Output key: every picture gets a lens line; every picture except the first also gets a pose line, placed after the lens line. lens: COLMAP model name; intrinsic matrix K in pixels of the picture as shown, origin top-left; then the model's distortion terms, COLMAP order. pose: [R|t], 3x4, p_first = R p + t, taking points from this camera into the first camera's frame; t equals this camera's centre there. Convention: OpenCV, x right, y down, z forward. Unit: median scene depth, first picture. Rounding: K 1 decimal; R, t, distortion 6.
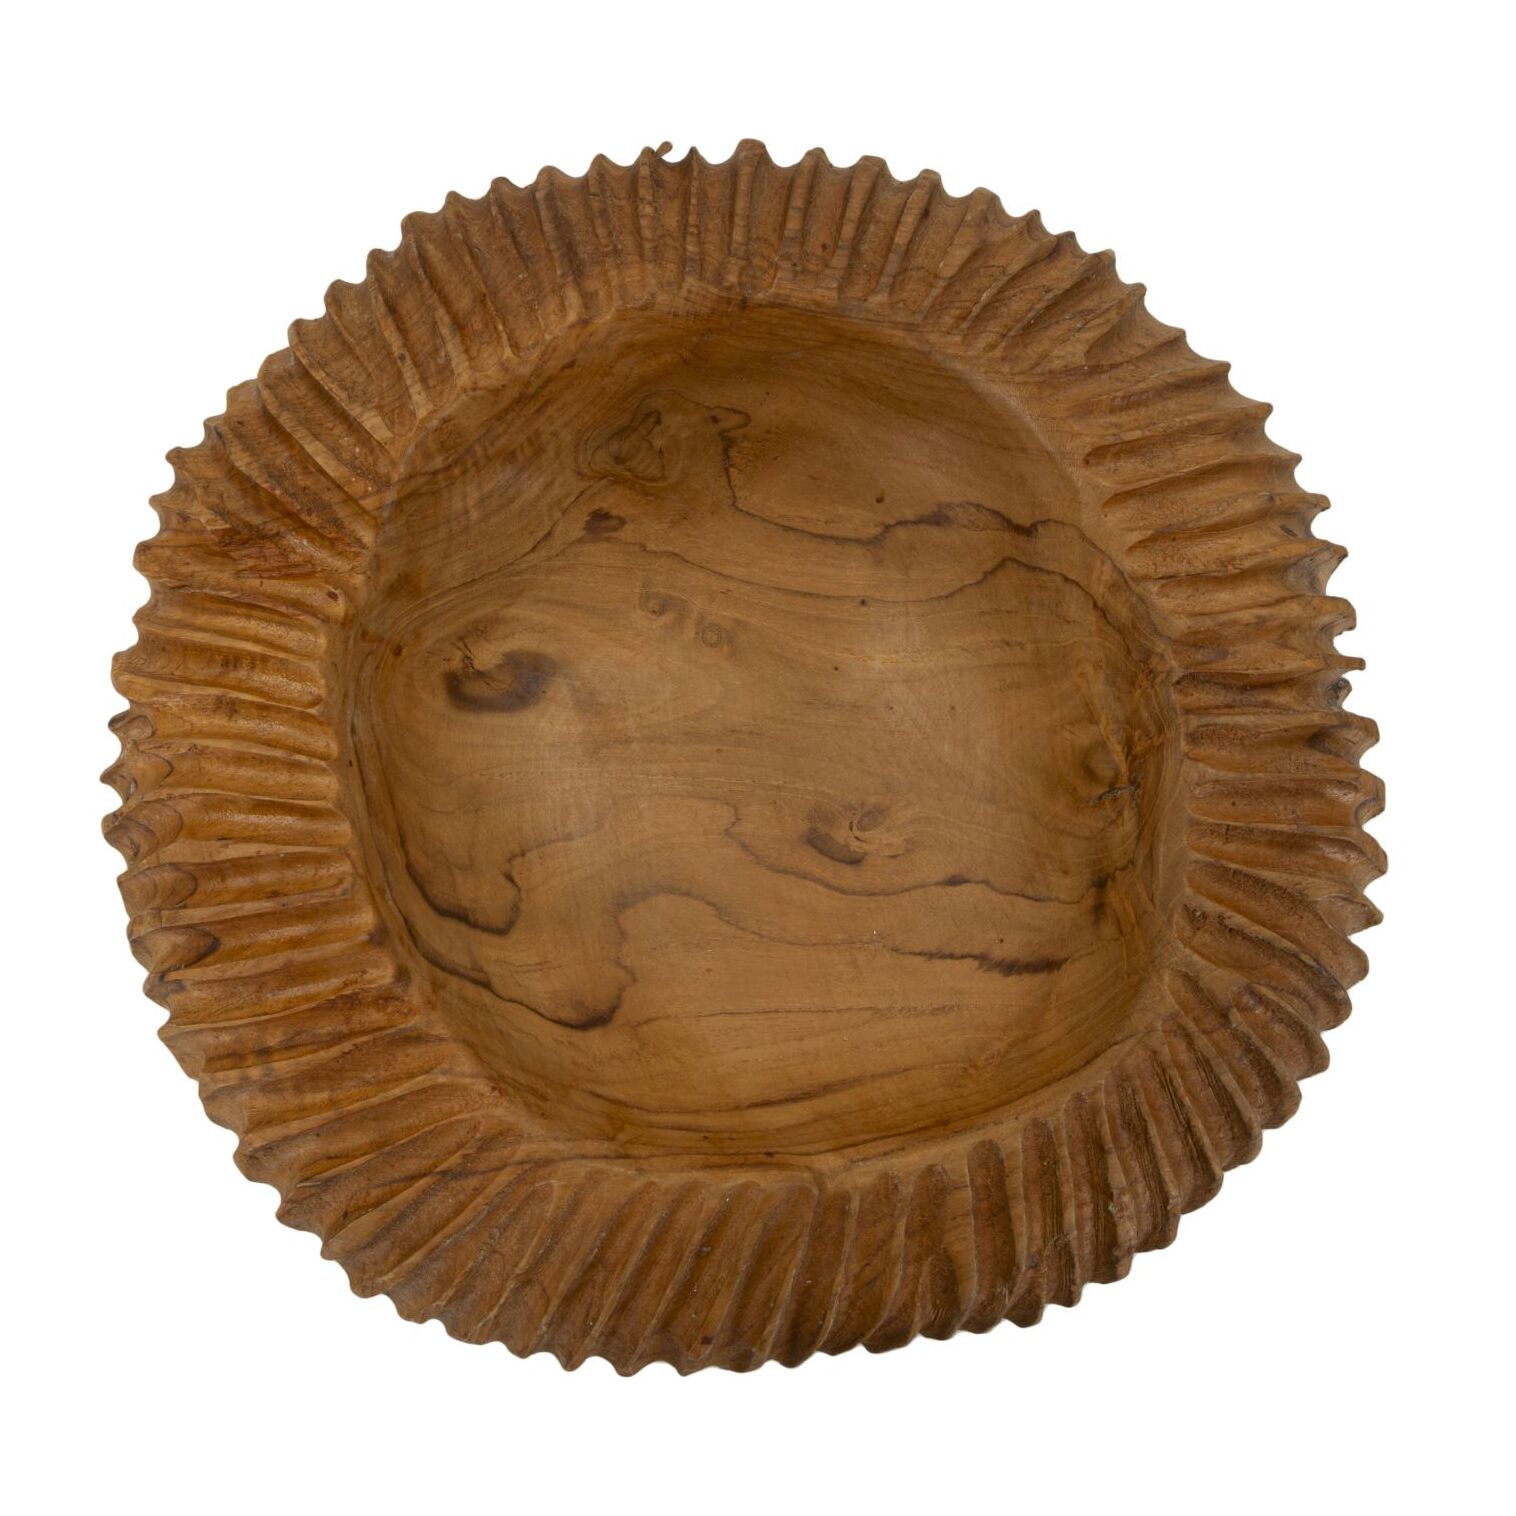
lens RADIAL K [[1879.4, 0, 722.8], [0, 1879.4, 764.3], [0, 0, 1]] dist [-0.011566, 0.000000]
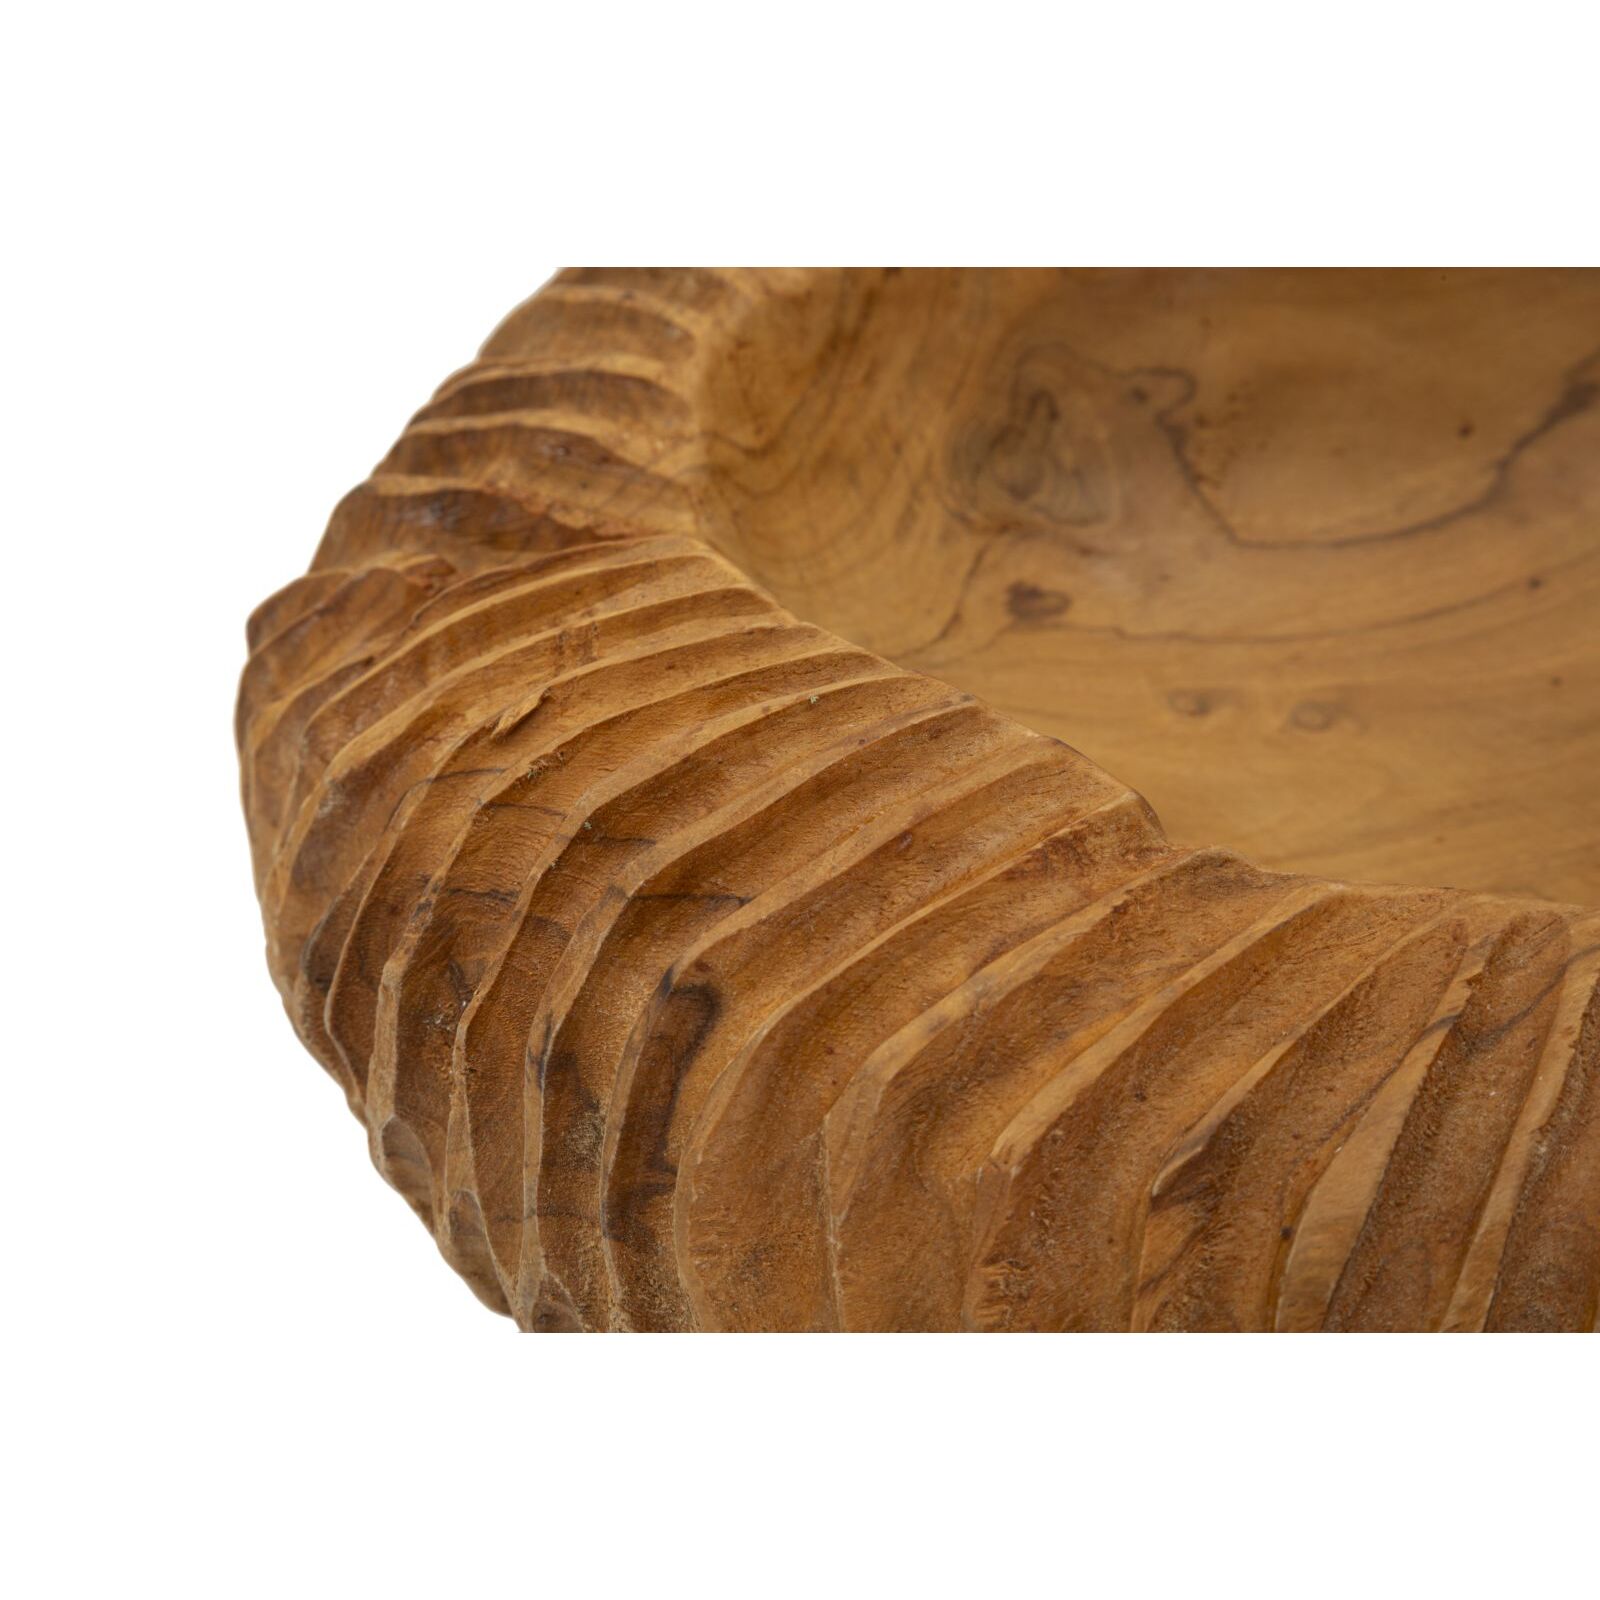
lens RADIAL K [[3884.9, 0, 797.0], [0, 3884.9, 798.9], [0, 0, 1]] dist [0.298071, 0.000000]
pose [[0.915607, -0.285056, 0.283561, -0.469662], [0.400156, 0.577220, -0.711823, 0.686860], [0.039232, 0.765219, 0.642573, 0.331474]]
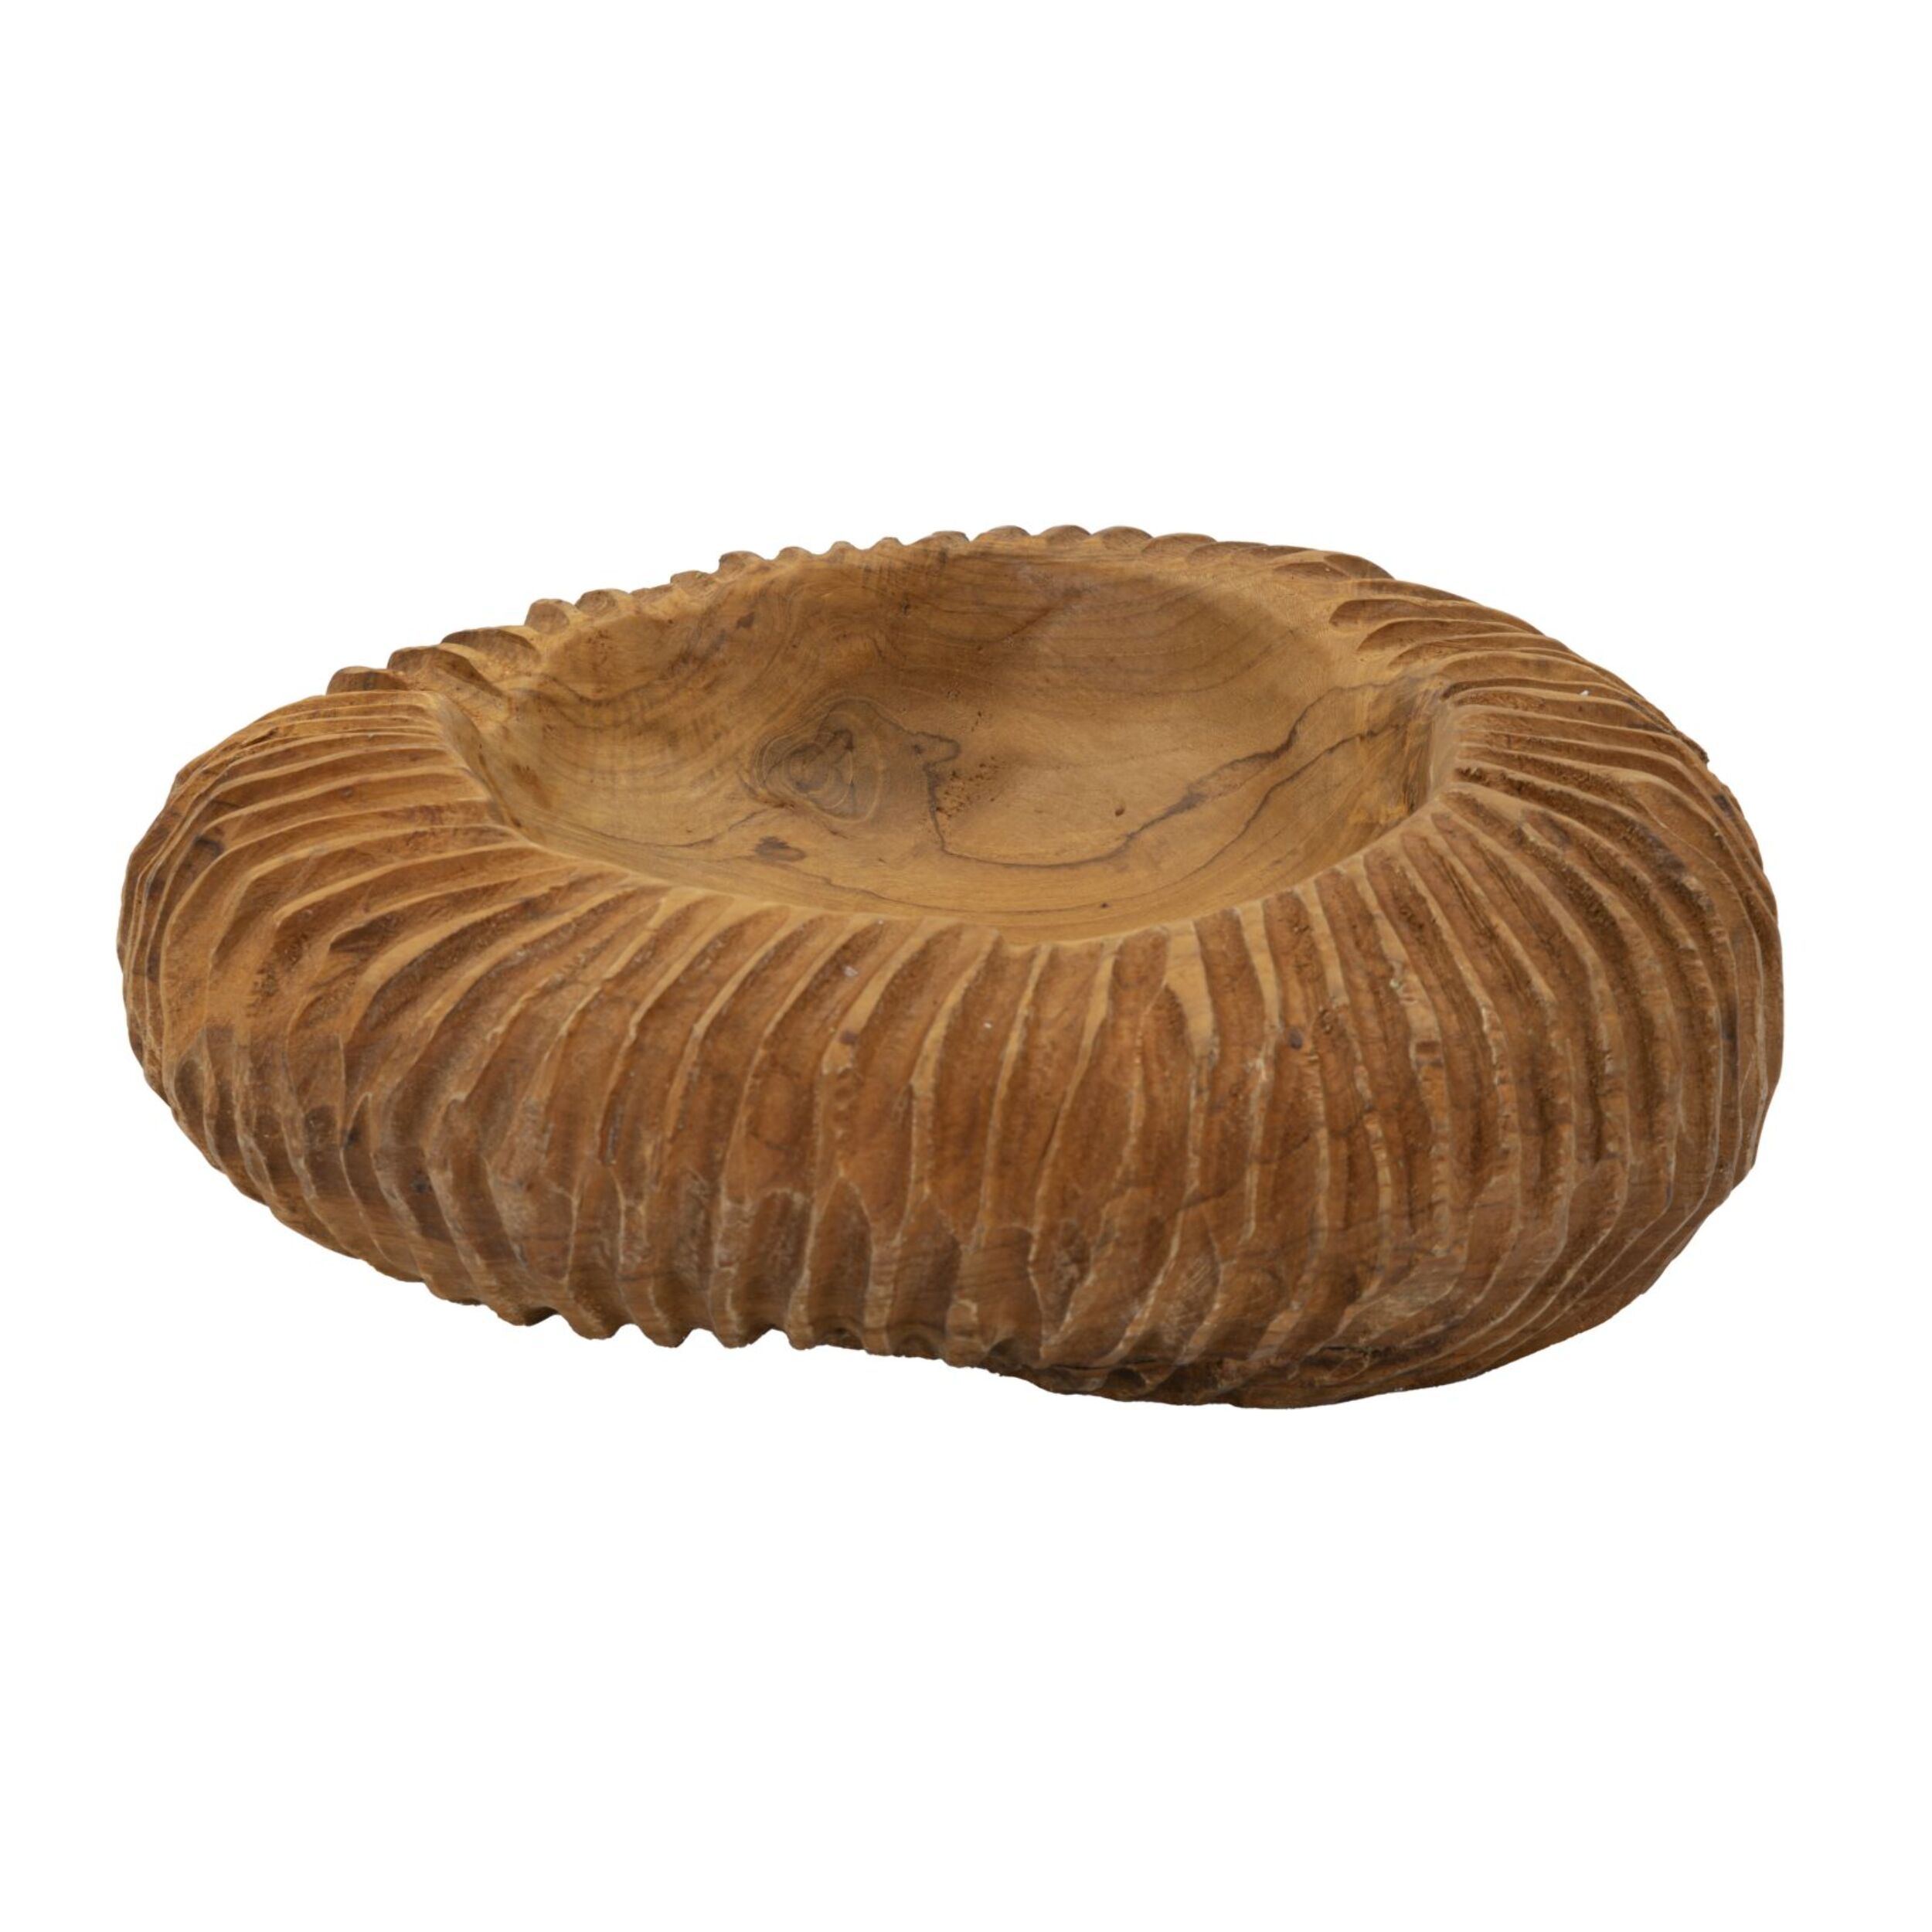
lens RADIAL K [[5657.5, 0, 967.1], [0, 5657.5, 962.6], [0, 0, 1]] dist [0.485803, 0.000000]
pose [[0.997825, -0.042637, -0.050270, 0.140182], [-0.026241, 0.442652, -0.896310, 2.114714], [0.060468, 0.895679, 0.440570, -0.021168]]
